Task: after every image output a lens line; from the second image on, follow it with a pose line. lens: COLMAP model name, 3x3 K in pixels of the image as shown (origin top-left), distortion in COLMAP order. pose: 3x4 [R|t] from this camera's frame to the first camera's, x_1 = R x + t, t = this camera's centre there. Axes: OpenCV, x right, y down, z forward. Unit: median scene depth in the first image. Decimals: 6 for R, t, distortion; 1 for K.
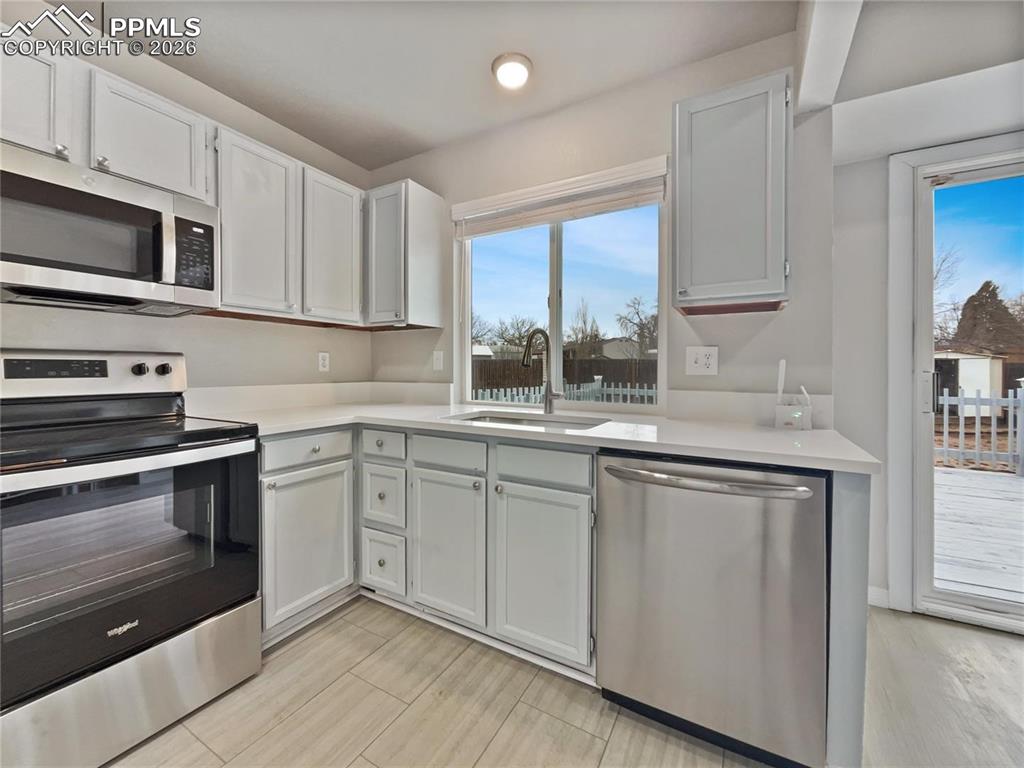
lens RADIAL K [[412.1, 0, 507.4], [0, 412.1, 375.7], [0, 0, 1]] dist [-0.002731, 0.004897]
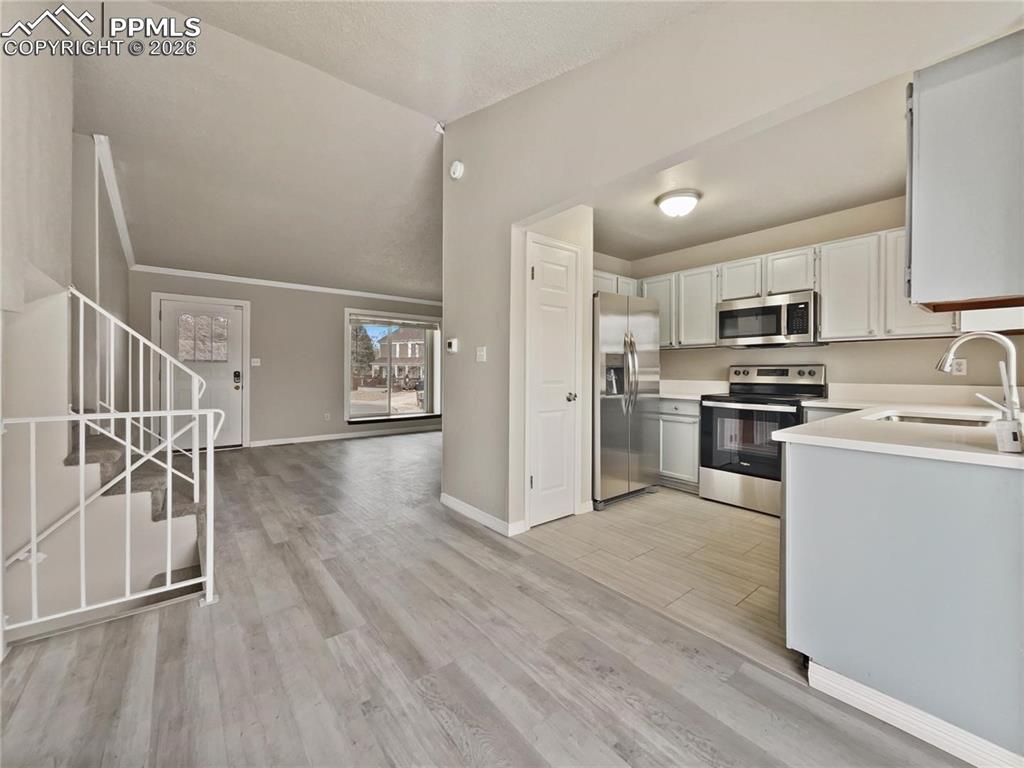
lens RADIAL K [[412.1, 0, 507.4], [0, 412.1, 375.7], [0, 0, 1]] dist [-0.002731, 0.004897]
pose [[-0.366868, 0.008019, -0.930238, 1.528179], [-0.017342, 0.999730, 0.015457, -0.006514], [0.930111, 0.021802, -0.366630, 0.341501]]
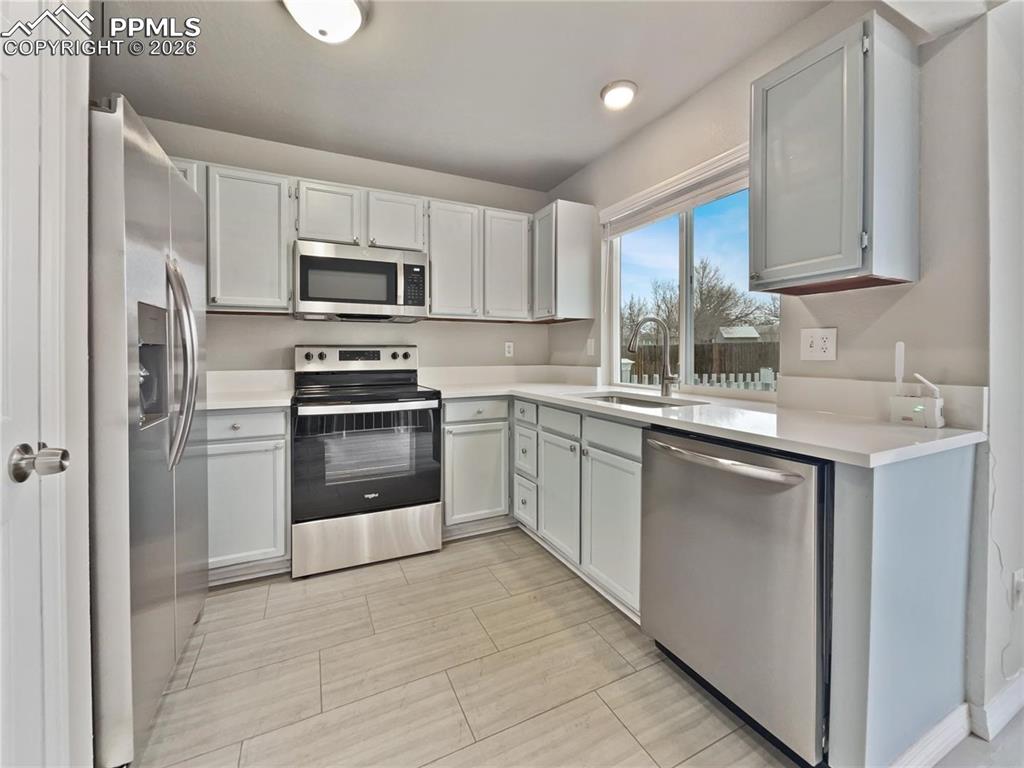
lens RADIAL K [[420.0, 0, 513.3], [0, 420.0, 360.6], [0, 0, 1]] dist [0.002716, 0.000644]
pose [[0.827637, 0.004161, -0.561248, 0.433003], [-0.004215, 0.999990, 0.001199, 0.000857], [0.561248, 0.001373, 0.827647, -0.134430]]
